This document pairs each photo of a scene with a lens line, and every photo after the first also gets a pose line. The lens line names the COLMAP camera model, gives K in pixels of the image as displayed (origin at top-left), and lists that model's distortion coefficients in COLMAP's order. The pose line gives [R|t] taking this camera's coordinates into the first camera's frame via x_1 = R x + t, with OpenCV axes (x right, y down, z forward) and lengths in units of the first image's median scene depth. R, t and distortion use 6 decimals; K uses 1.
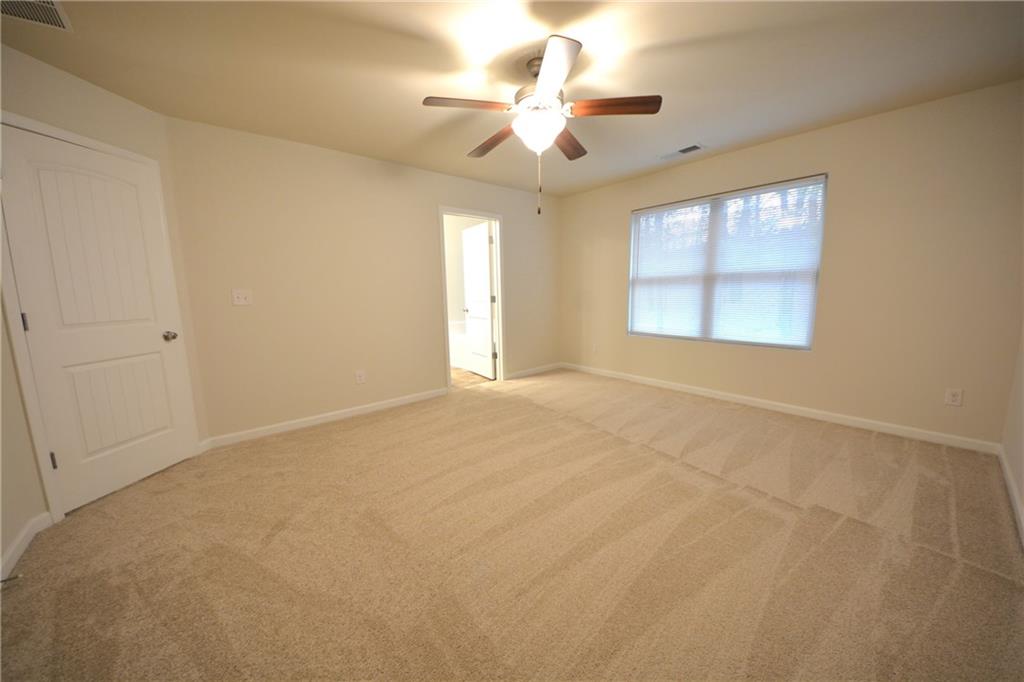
lens RADIAL K [[365.7, 0, 510.7], [0, 365.7, 342.1], [0, 0, 1]] dist [0.019549, -0.014389]
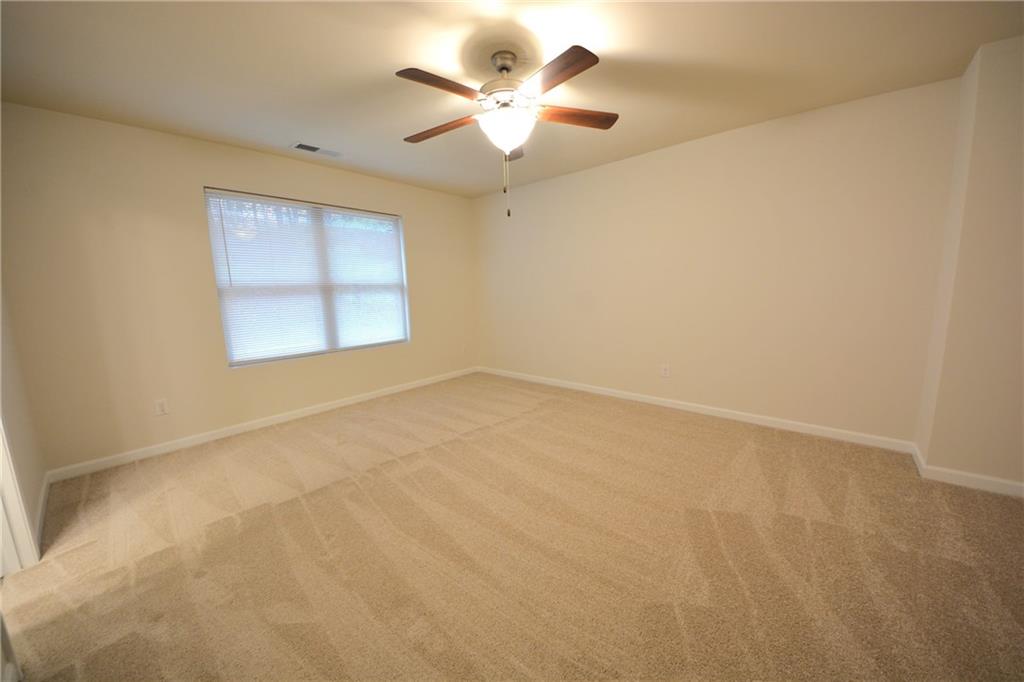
lens RADIAL K [[365.7, 0, 510.7], [0, 365.7, 342.1], [0, 0, 1]] dist [0.019549, -0.014389]
pose [[-0.164378, -0.123935, 0.978581, -0.532193], [0.169054, 0.973857, 0.151734, -0.102953], [-0.971803, 0.190375, -0.139129, 0.702531]]
